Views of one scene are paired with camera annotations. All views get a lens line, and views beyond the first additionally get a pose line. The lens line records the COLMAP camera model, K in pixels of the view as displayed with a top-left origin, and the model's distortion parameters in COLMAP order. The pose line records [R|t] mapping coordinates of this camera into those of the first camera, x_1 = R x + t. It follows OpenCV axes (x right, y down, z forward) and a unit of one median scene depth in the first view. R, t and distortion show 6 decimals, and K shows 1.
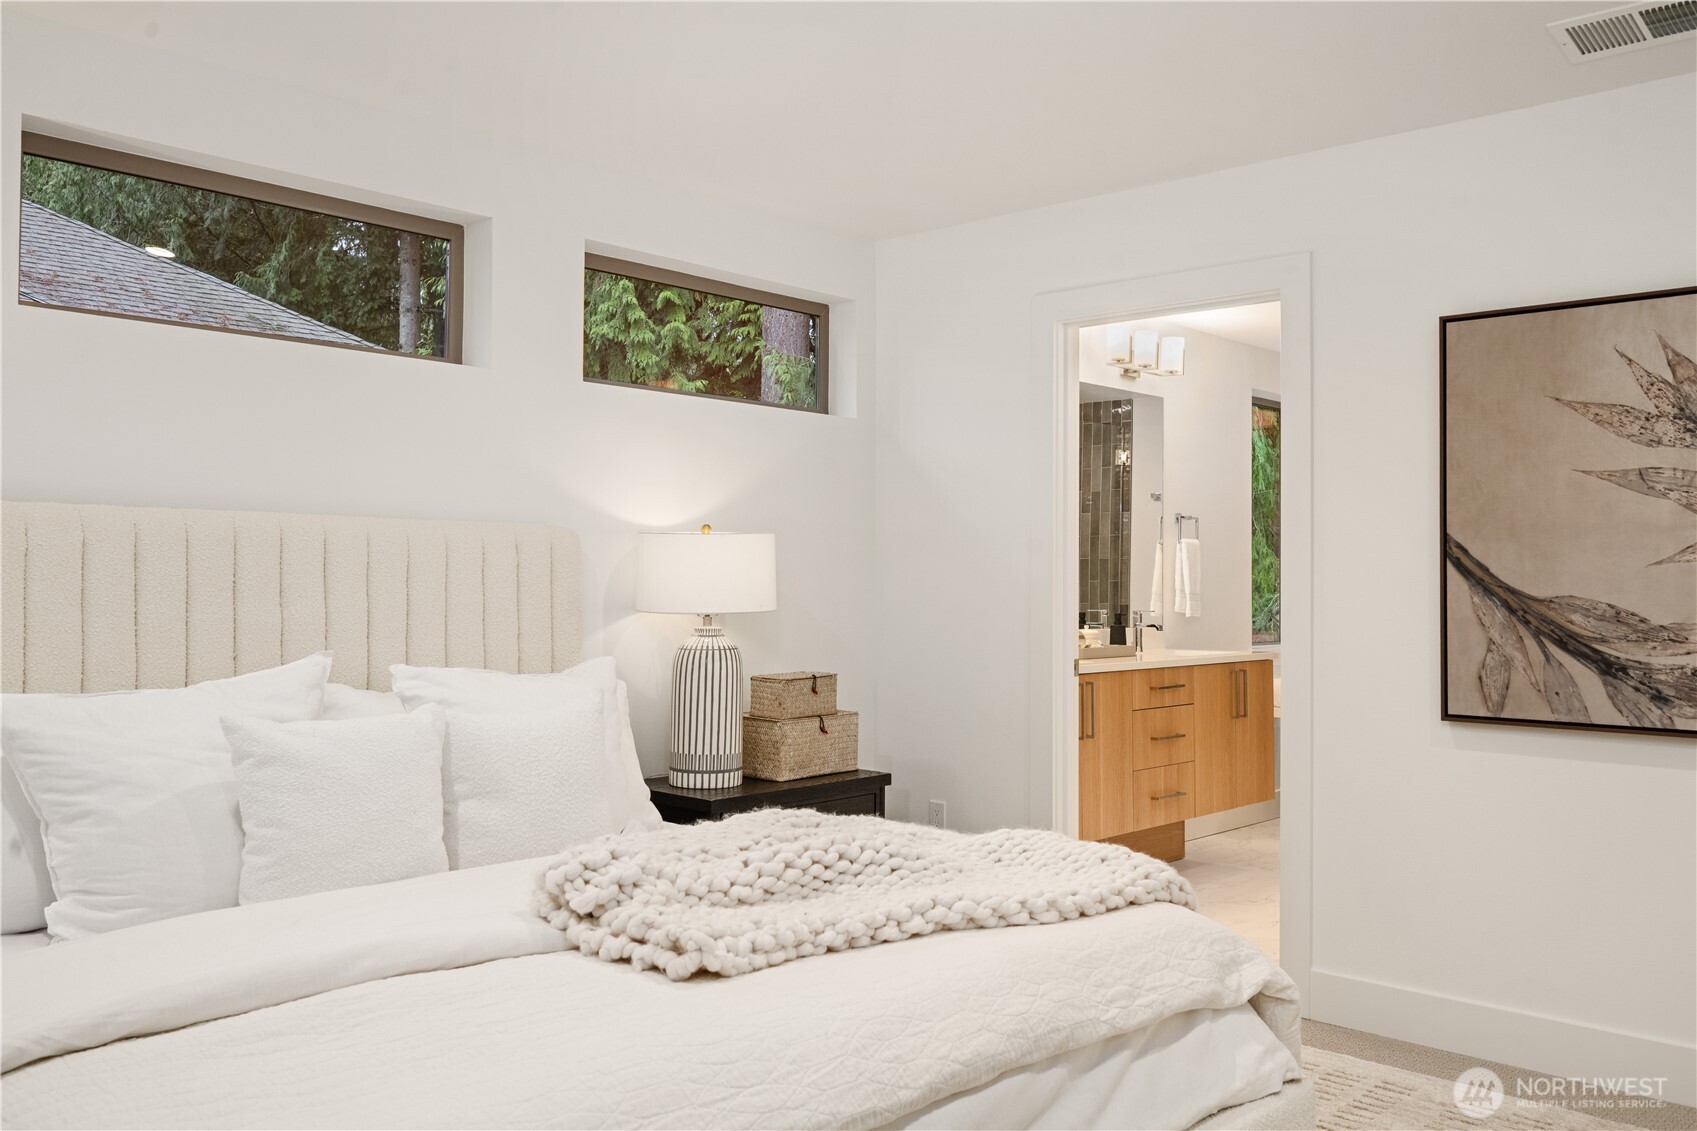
lens RADIAL K [[1401.1, 0, 856.7], [0, 1401.1, 567.4], [0, 0, 1]] dist [-0.006510, 0.009482]
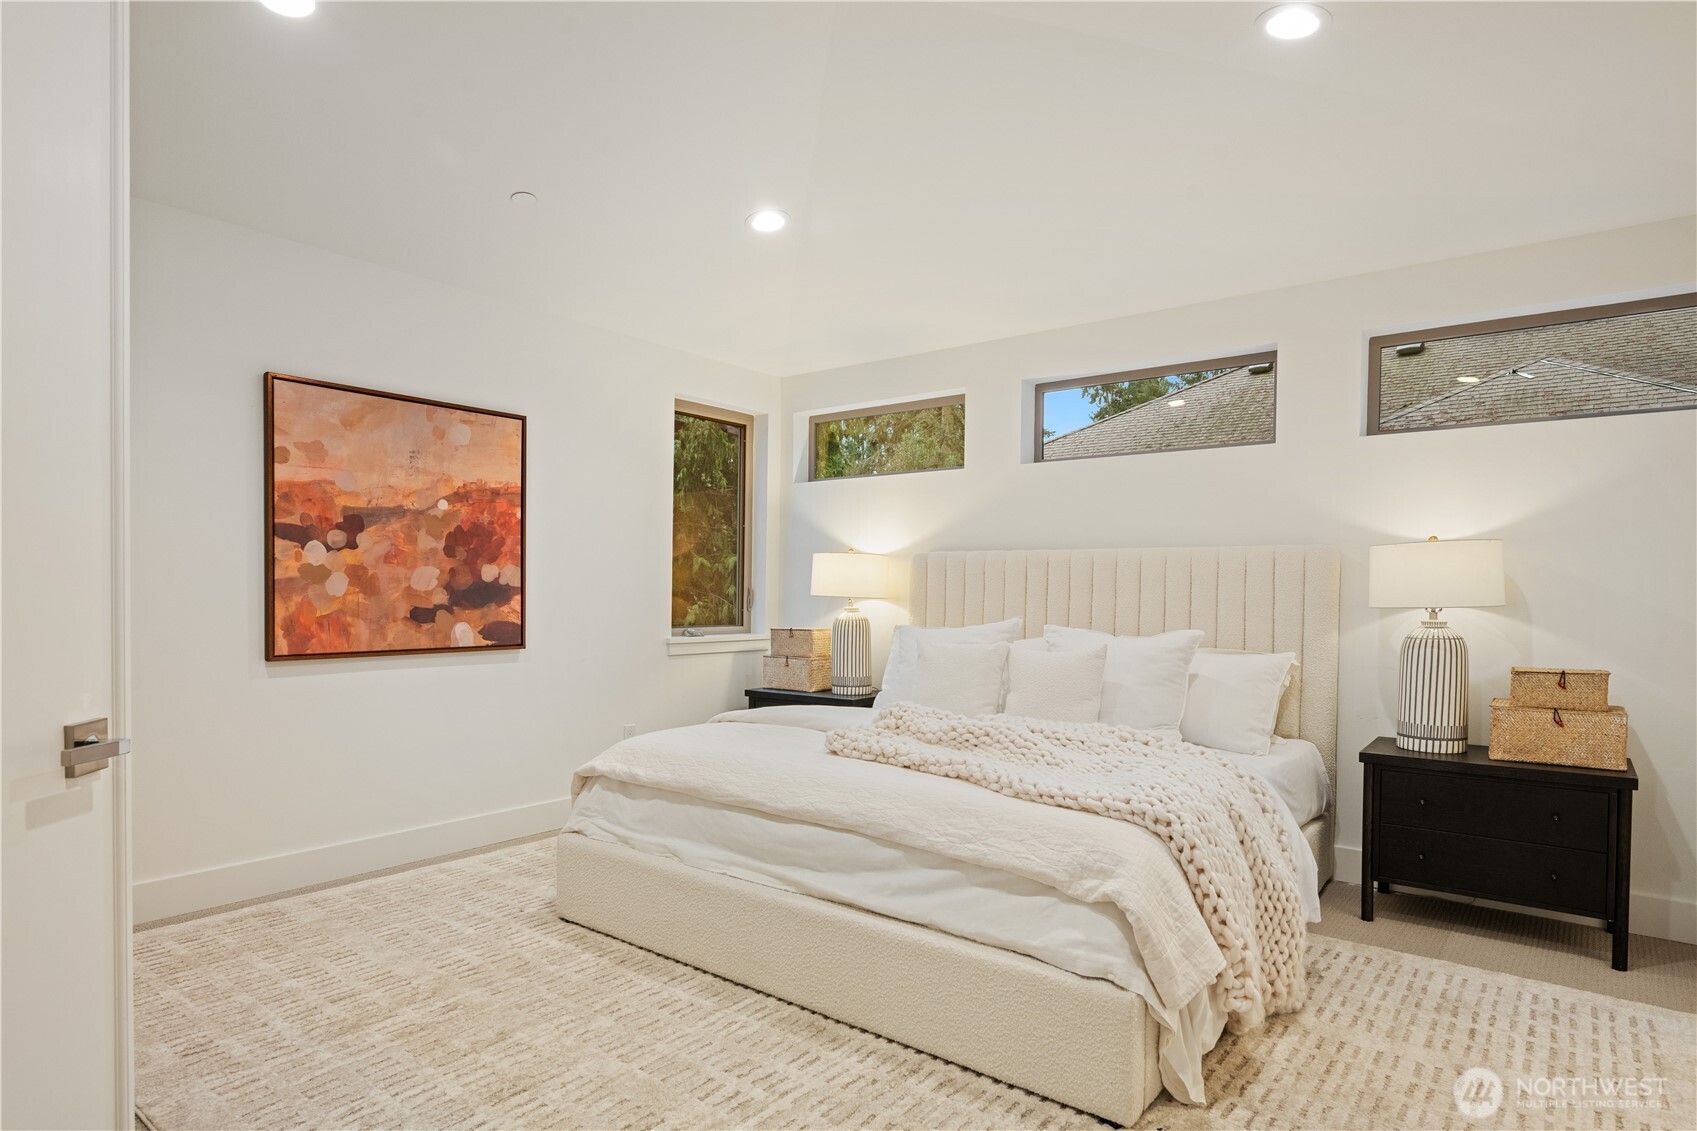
lens RADIAL K [[948.1, 0, 851.7], [0, 948.1, 578.6], [0, 0, 1]] dist [-0.023186, 0.000842]
pose [[0.082129, -0.020214, -0.996417, 0.667843], [0.000033, 0.999794, -0.020280, 0.022937], [0.996622, 0.001633, 0.082113, 0.432577]]
